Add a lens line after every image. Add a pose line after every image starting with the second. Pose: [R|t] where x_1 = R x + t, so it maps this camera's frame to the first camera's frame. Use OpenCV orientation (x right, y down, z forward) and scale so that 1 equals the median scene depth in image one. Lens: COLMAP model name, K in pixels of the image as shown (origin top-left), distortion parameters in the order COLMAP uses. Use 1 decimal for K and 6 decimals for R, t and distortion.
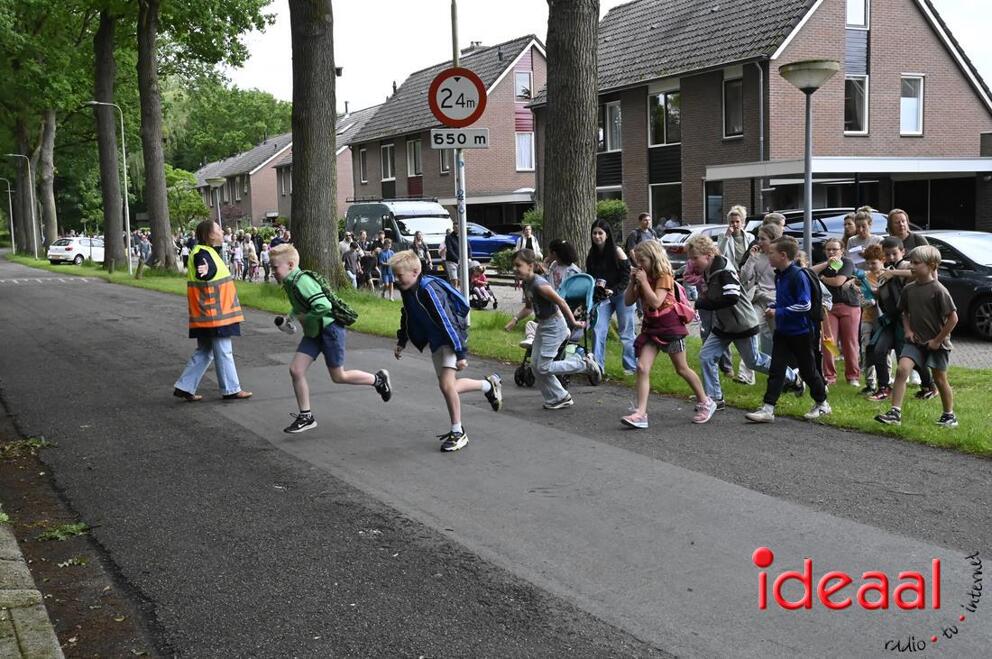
lens RADIAL K [[1084.6, 0, 496.0], [0, 1084.6, 329.5], [0, 0, 1]] dist [0.005708, 0.124240]
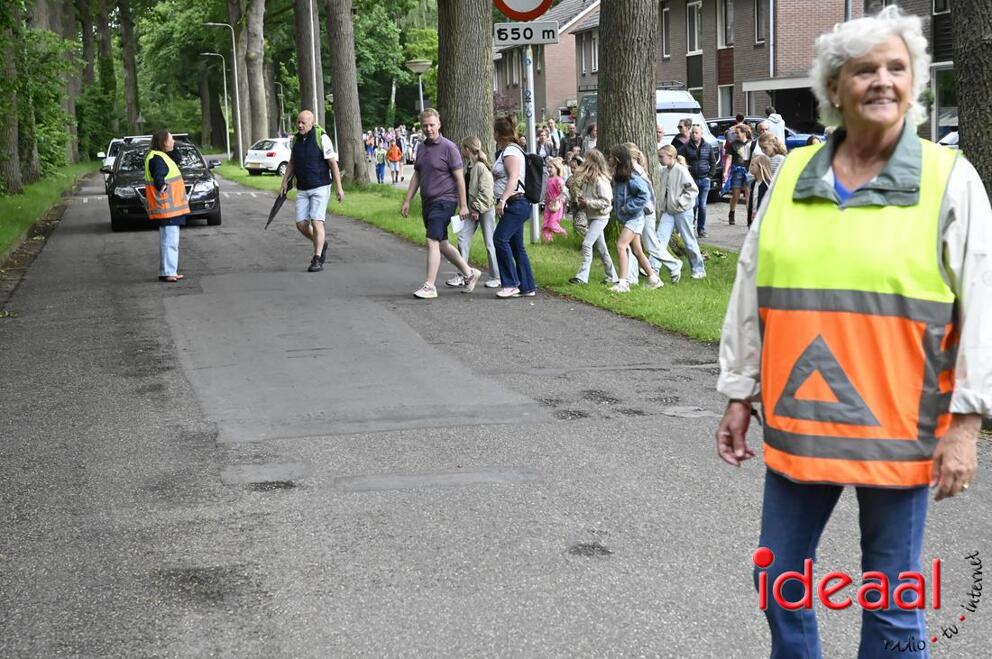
lens RADIAL K [[1802.6, 0, 496.0], [0, 1802.6, 329.5], [0, 0, 1]] dist [0.196829, 0.215593]
pose [[0.958258, 0.029520, -0.284376, 0.241916], [-0.023301, 0.999410, 0.025228, 0.022613], [0.284953, -0.017549, 0.958381, -0.300802]]
